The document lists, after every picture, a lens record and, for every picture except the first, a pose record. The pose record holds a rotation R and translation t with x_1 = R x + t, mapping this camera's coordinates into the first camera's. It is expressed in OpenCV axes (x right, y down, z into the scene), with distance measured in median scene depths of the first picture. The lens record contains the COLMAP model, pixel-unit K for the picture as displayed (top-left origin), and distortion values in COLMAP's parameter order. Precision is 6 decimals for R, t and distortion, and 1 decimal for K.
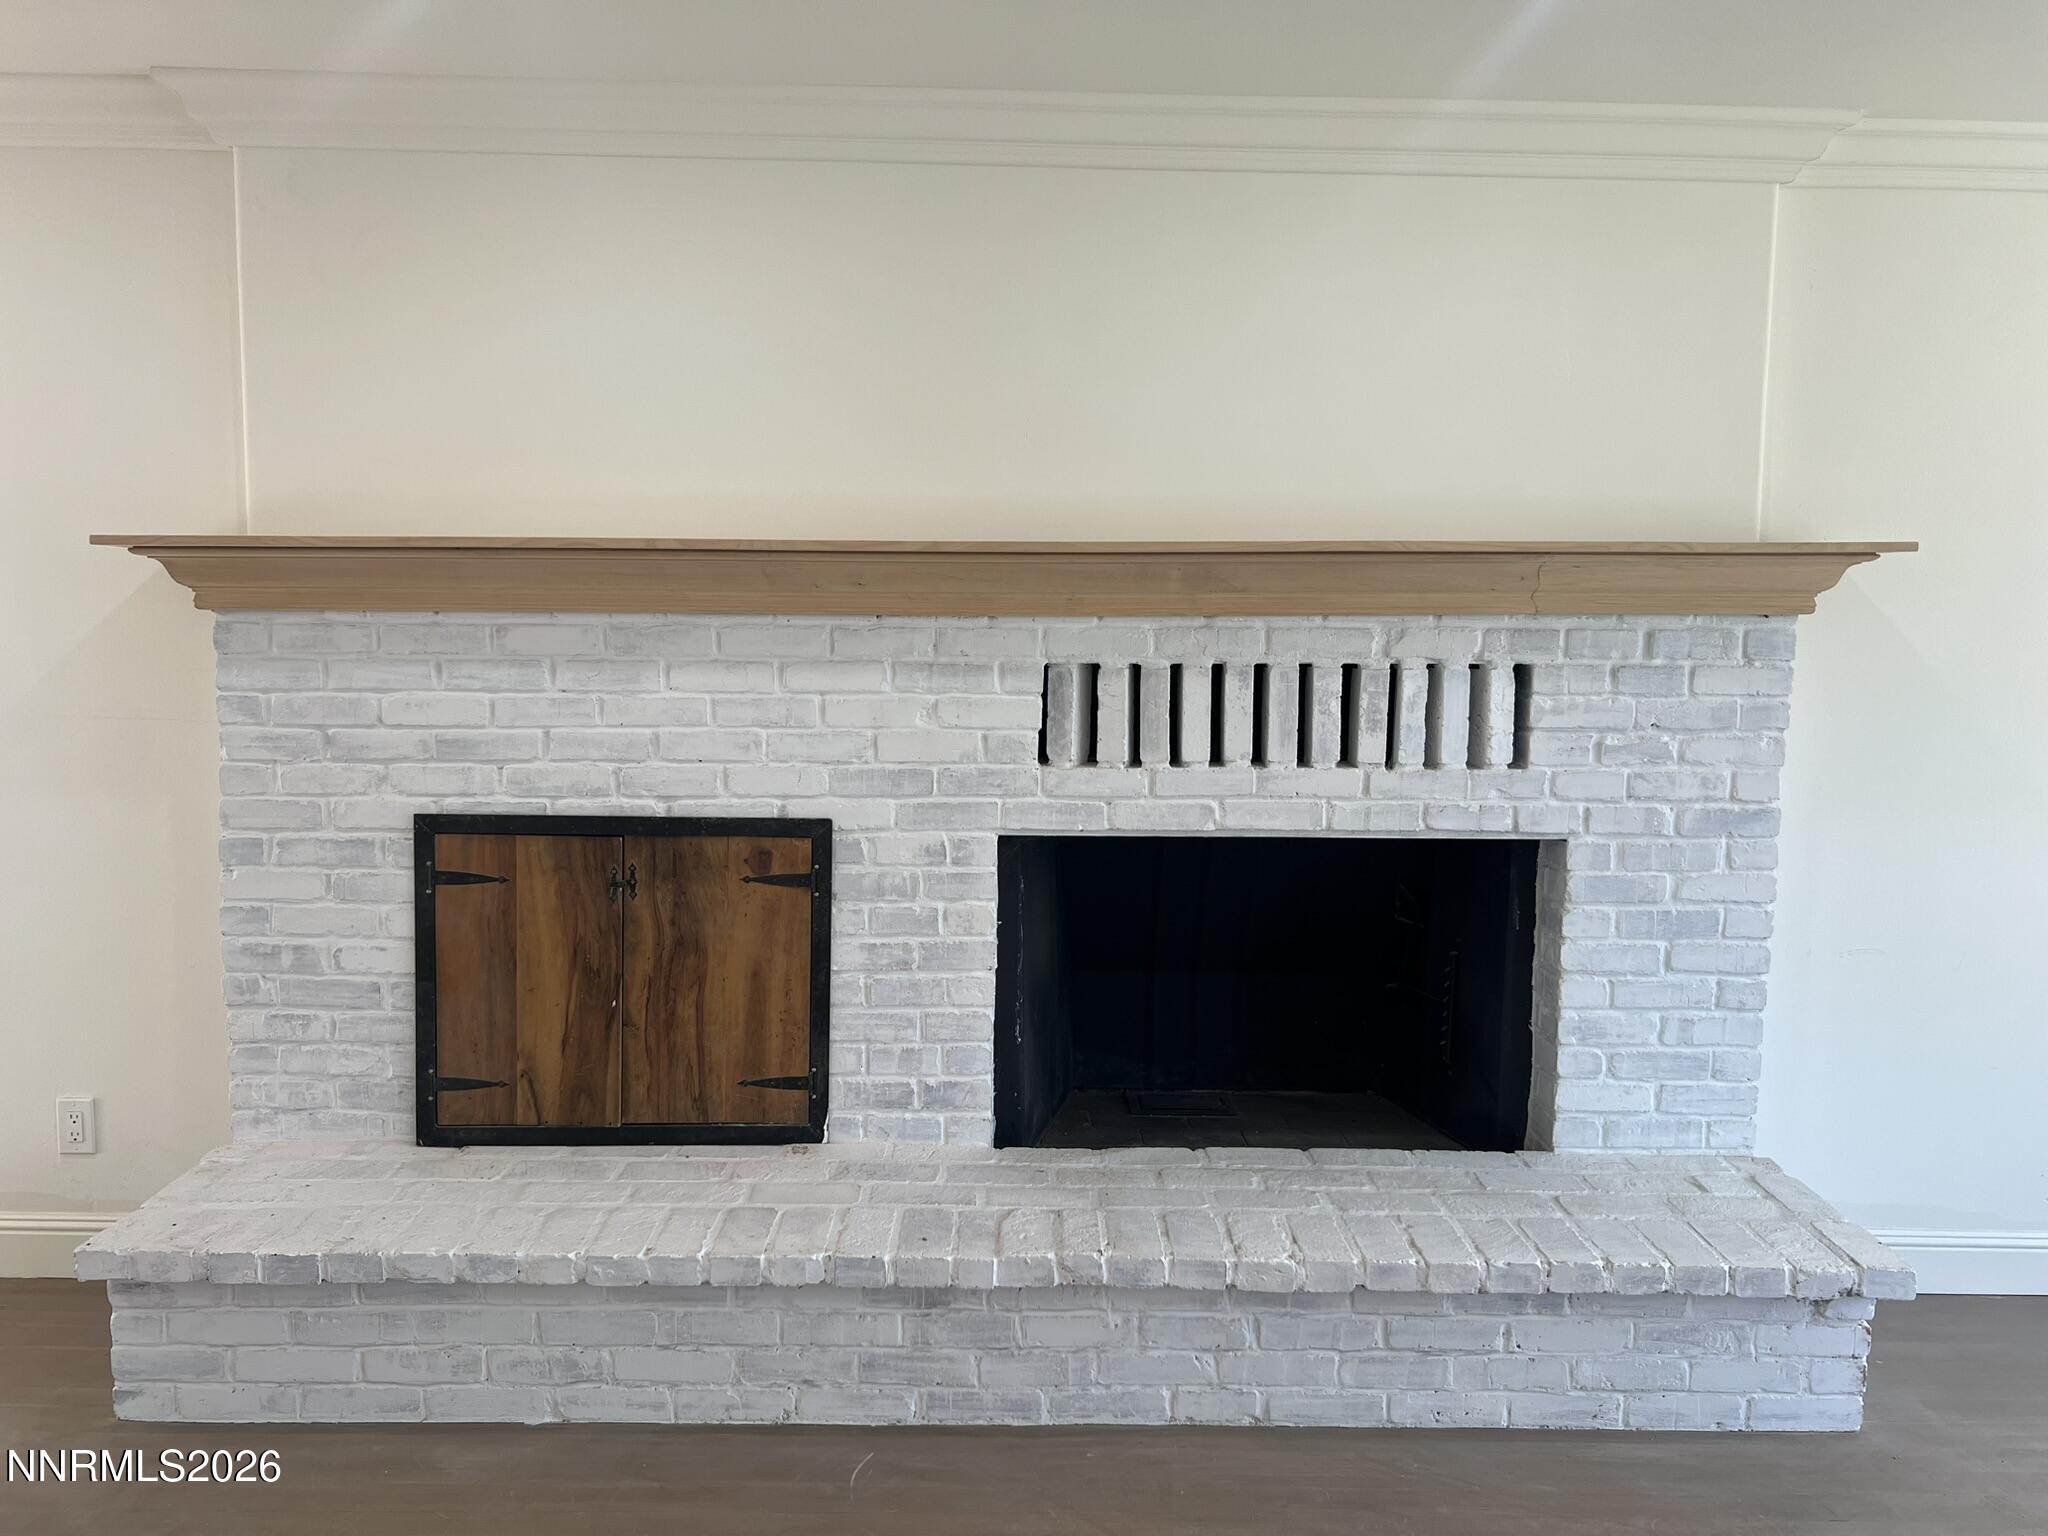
lens RADIAL K [[1538.9, 0, 1027.3], [0, 1538.9, 778.6], [0, 0, 1]] dist [0.043154, 0.006543]
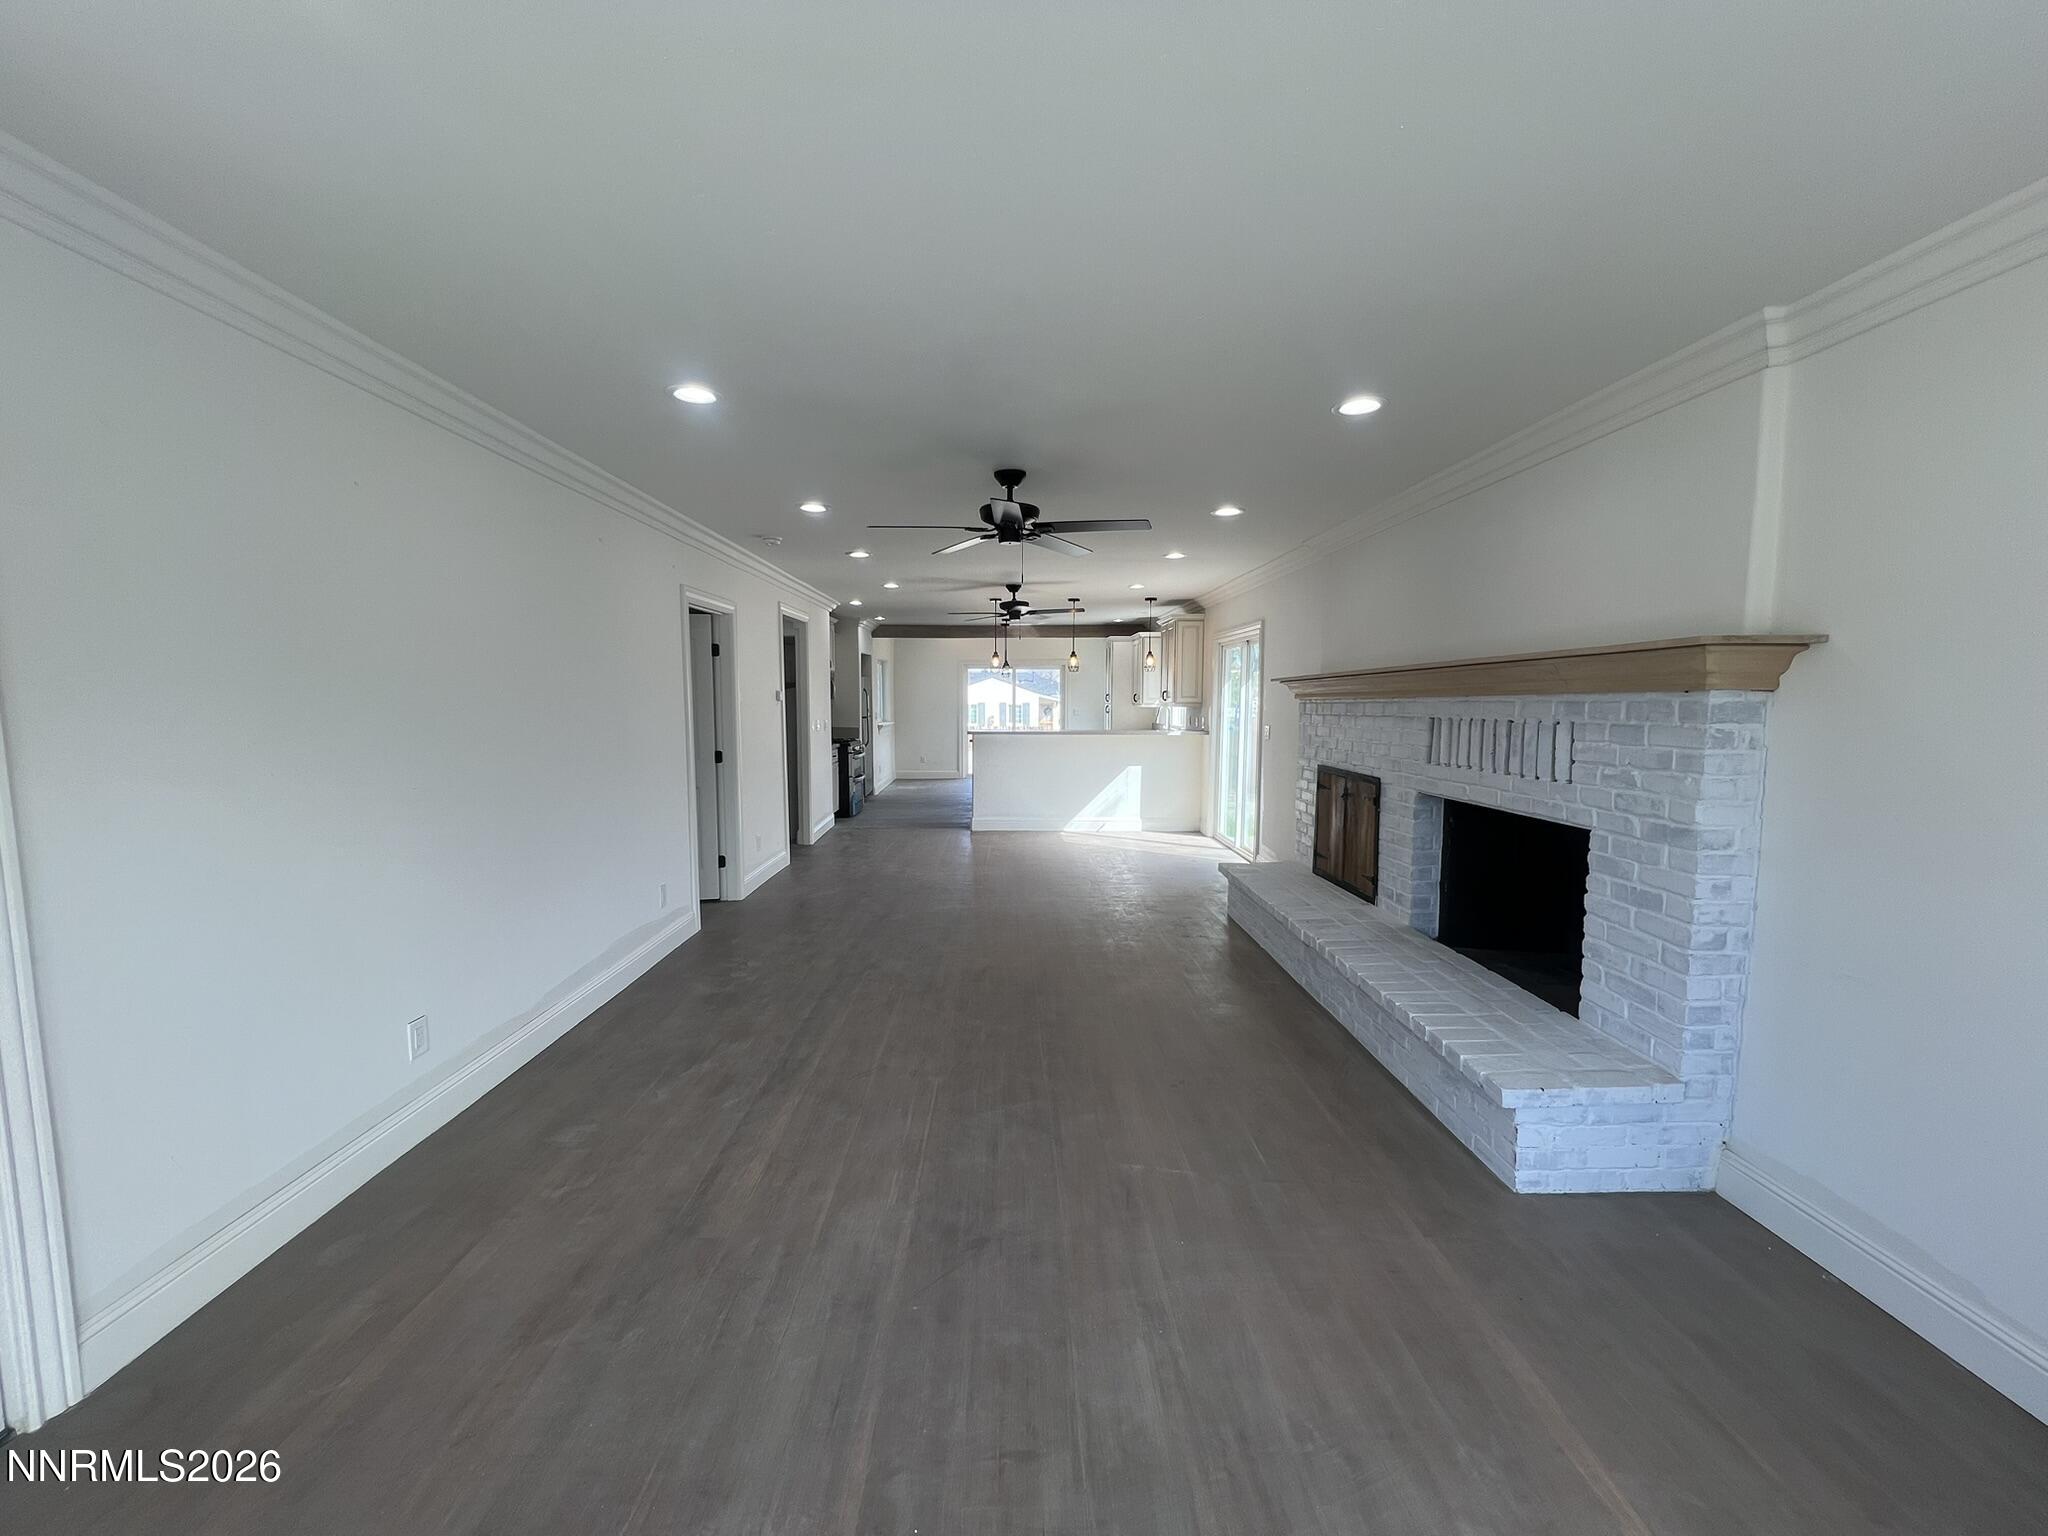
lens RADIAL K [[812.6, 0, 1021.6], [0, 812.6, 771.1], [0, 0, 1]] dist [-0.001821, 0.000399]
pose [[0.005381, 0.077021, -0.997015, 1.208782], [-0.102008, 0.991871, 0.076073, -0.026688], [0.994769, 0.101294, 0.013194, 0.389820]]
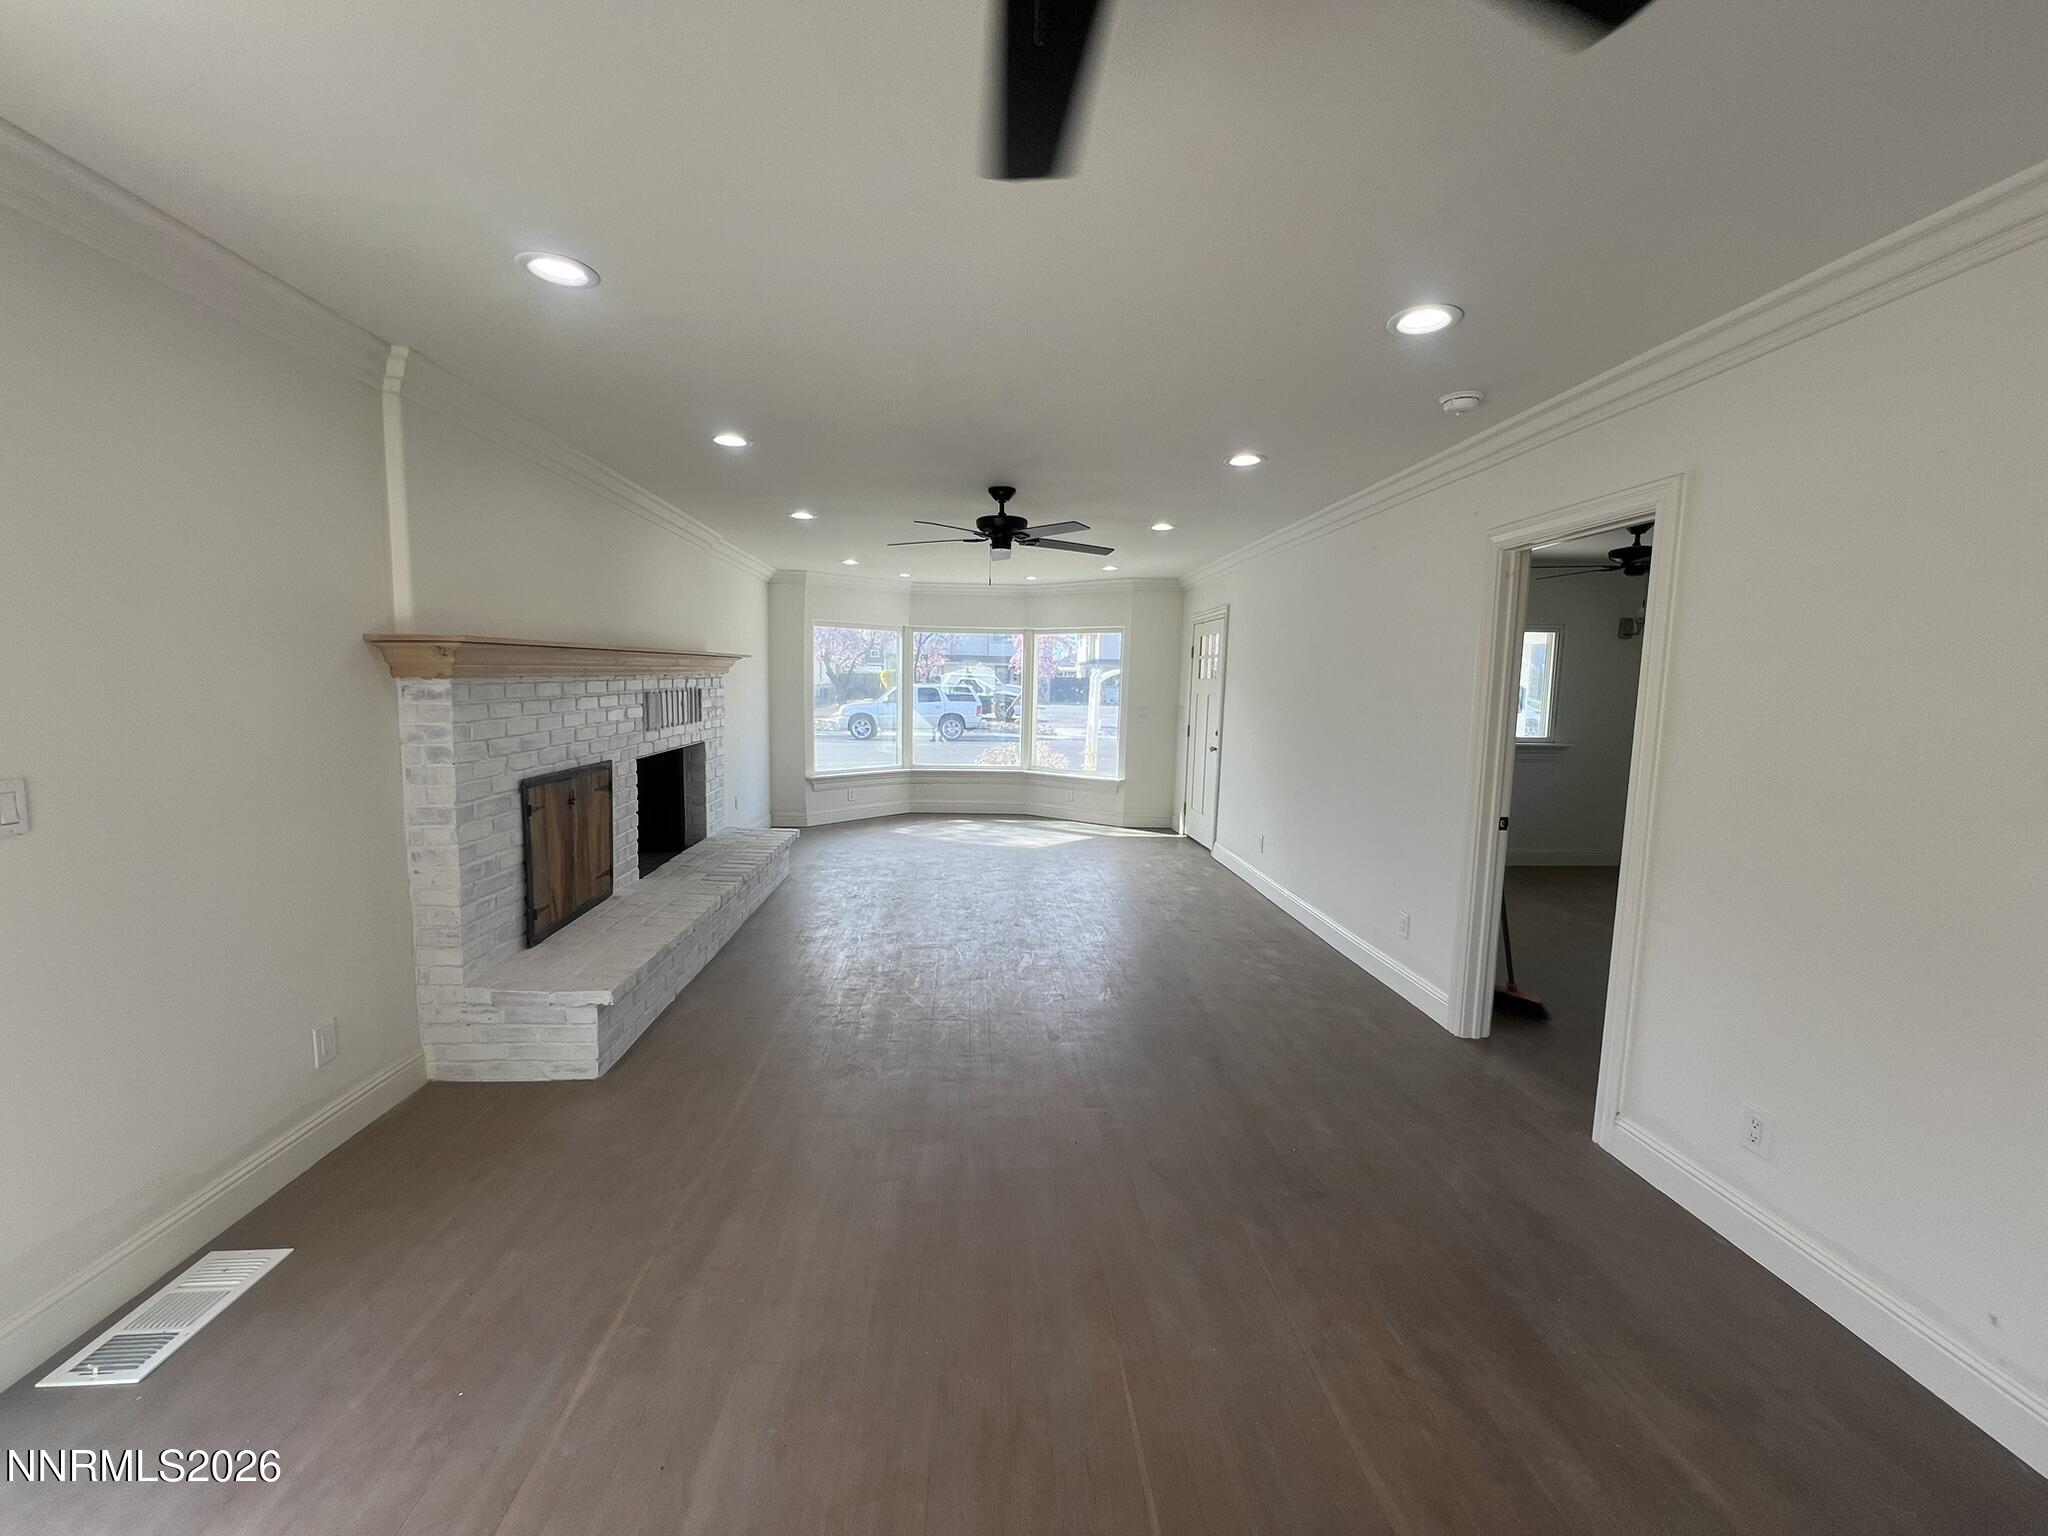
lens RADIAL K [[812.6, 0, 1038.3], [0, 812.6, 761.5], [0, 0, 1]] dist [-0.001821, 0.000399]
pose [[-0.063561, -0.116470, 0.991158, -1.421158], [0.080388, 0.989342, 0.121411, -0.071031], [-0.994735, 0.087394, -0.053521, 0.392597]]
